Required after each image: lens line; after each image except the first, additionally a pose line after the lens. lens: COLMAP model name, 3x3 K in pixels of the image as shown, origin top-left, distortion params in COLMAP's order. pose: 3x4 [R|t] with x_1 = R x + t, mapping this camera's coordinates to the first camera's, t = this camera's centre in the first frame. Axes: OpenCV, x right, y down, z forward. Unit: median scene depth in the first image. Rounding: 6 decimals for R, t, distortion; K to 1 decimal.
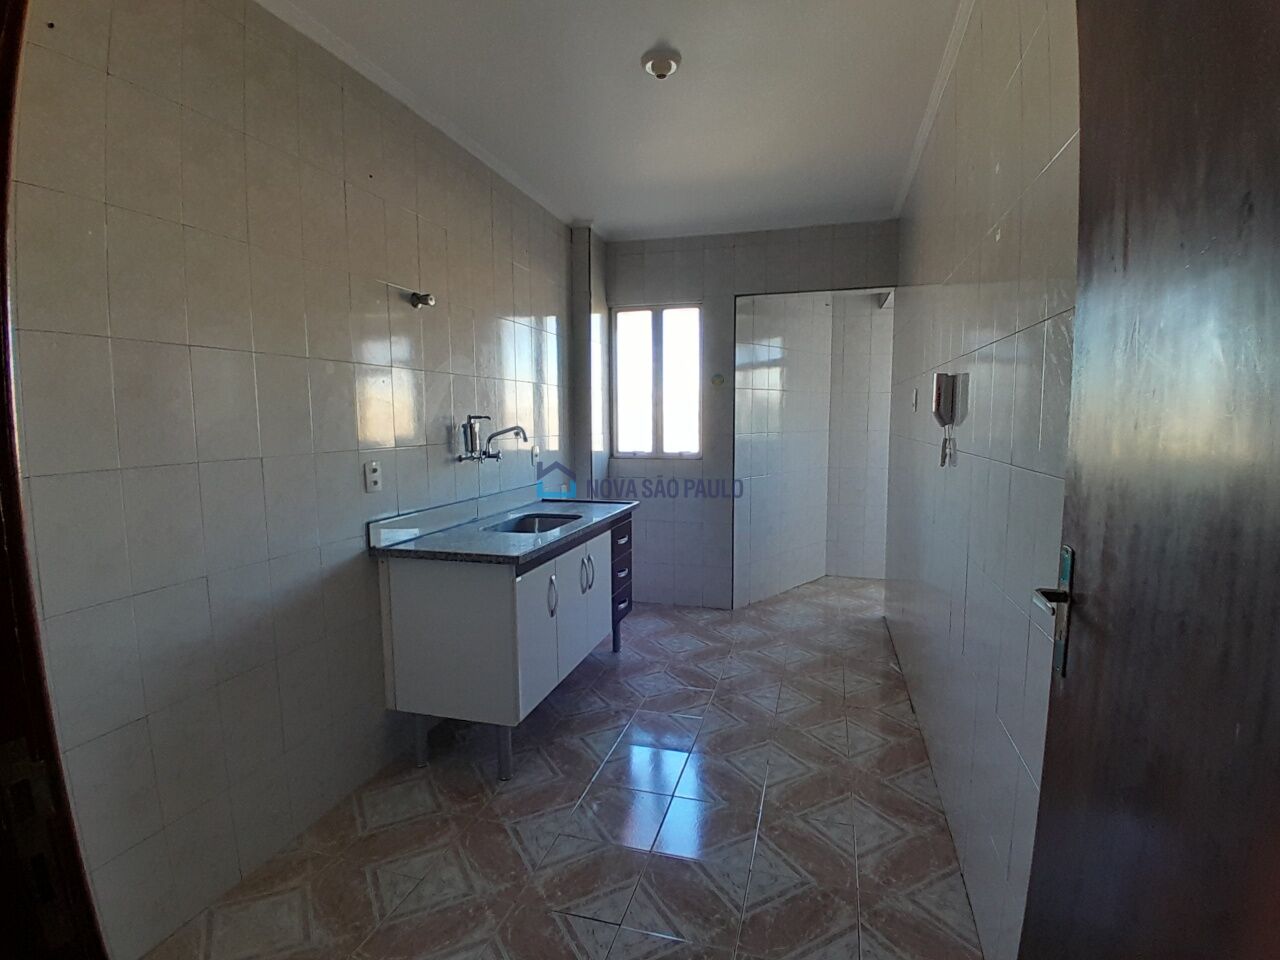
lens RADIAL K [[638.6, 0, 639.6], [0, 638.6, 482.0], [0, 0, 1]] dist [-0.008251, -0.031806]
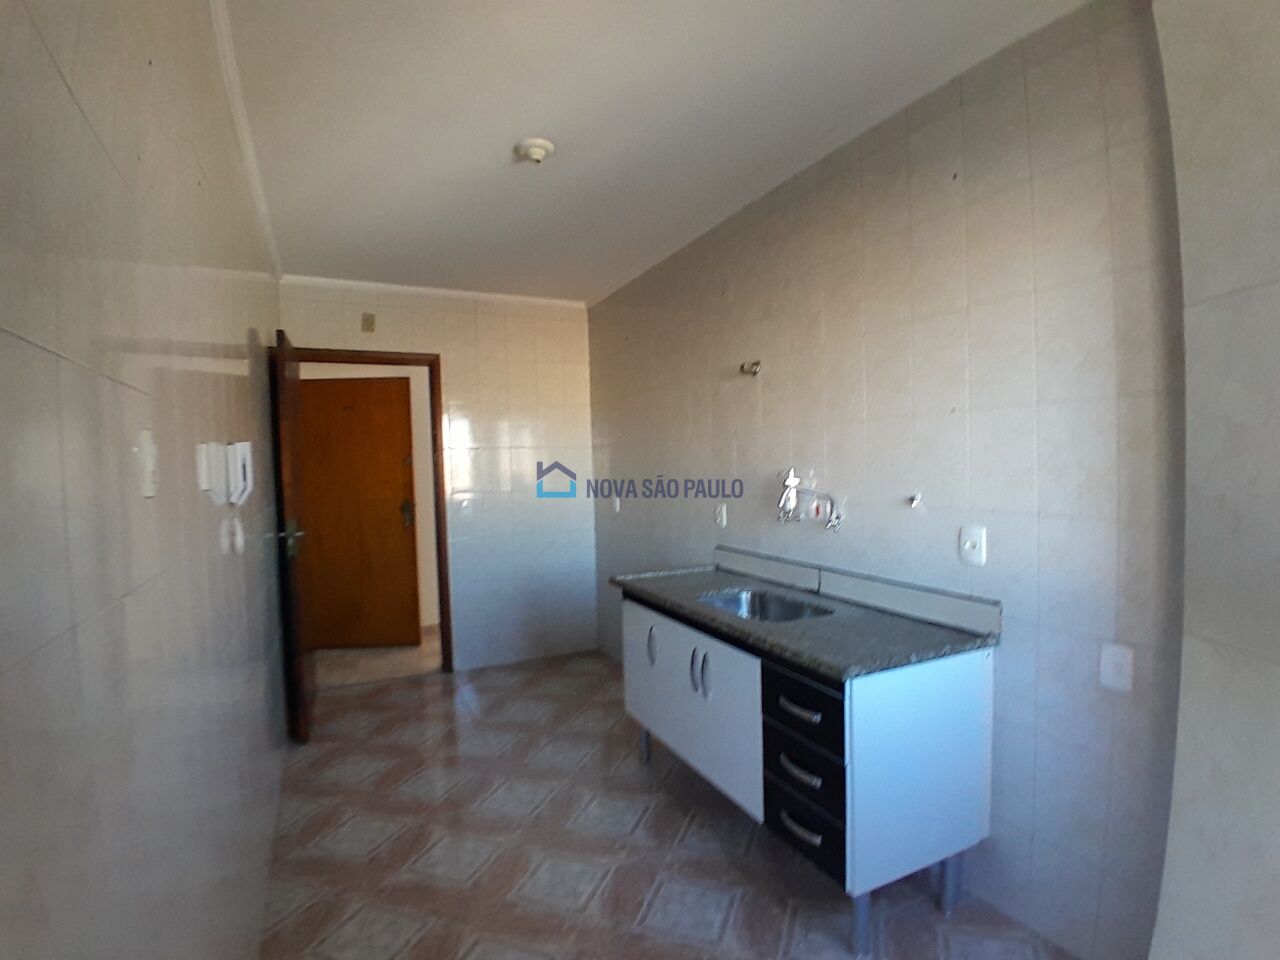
lens RADIAL K [[638.6, 0, 639.4], [0, 638.6, 482.6], [0, 0, 1]] dist [-0.008251, -0.031806]
pose [[-0.741710, 0.045112, -0.669202, 0.480349], [-0.041288, 0.992772, 0.112686, -0.171800], [0.669448, 0.111211, -0.734487, 1.449552]]
